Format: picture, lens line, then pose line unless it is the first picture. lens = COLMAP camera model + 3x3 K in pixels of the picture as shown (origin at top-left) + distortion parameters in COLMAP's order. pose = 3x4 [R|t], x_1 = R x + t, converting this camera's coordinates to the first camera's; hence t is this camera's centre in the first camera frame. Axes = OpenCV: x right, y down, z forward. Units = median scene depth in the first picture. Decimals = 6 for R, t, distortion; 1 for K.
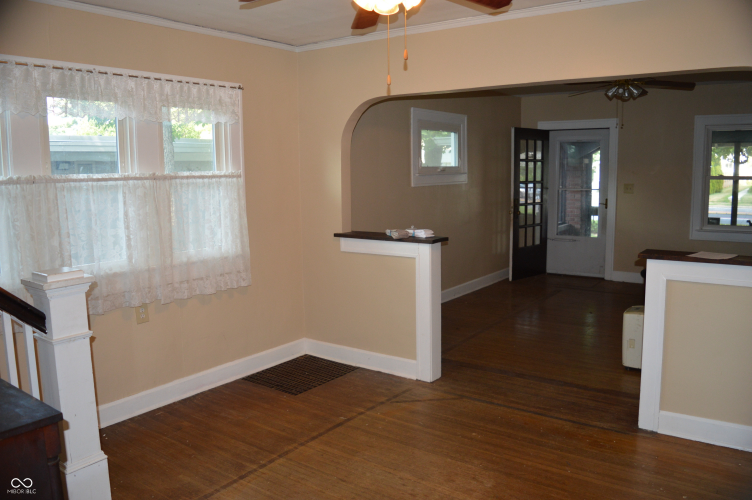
lens RADIAL K [[601.1, 0, 376.0], [0, 601.1, 250.0], [0, 0, 1]] dist [-0.067428, -0.002197]
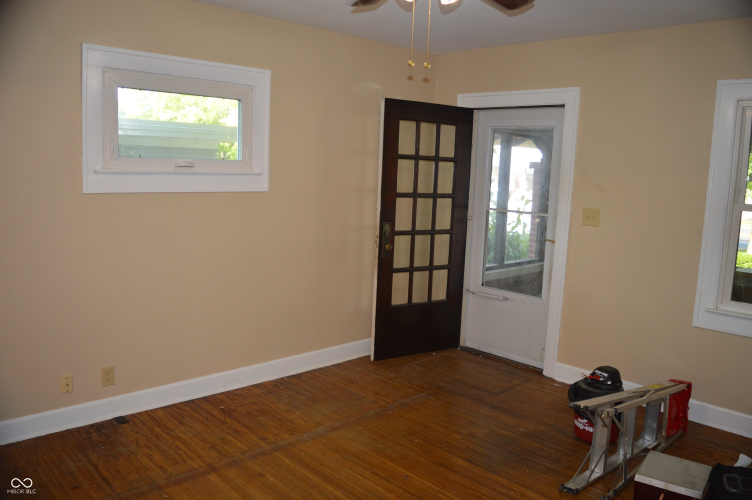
lens RADIAL K [[588.8, 0, 375.6], [0, 588.8, 266.5], [0, 0, 1]] dist [-0.070545, -0.000633]
pose [[0.981925, 0.080142, -0.171466, 0.296687], [-0.074456, 0.996448, 0.039351, -0.059426], [0.174011, -0.025873, 0.984404, 0.398014]]
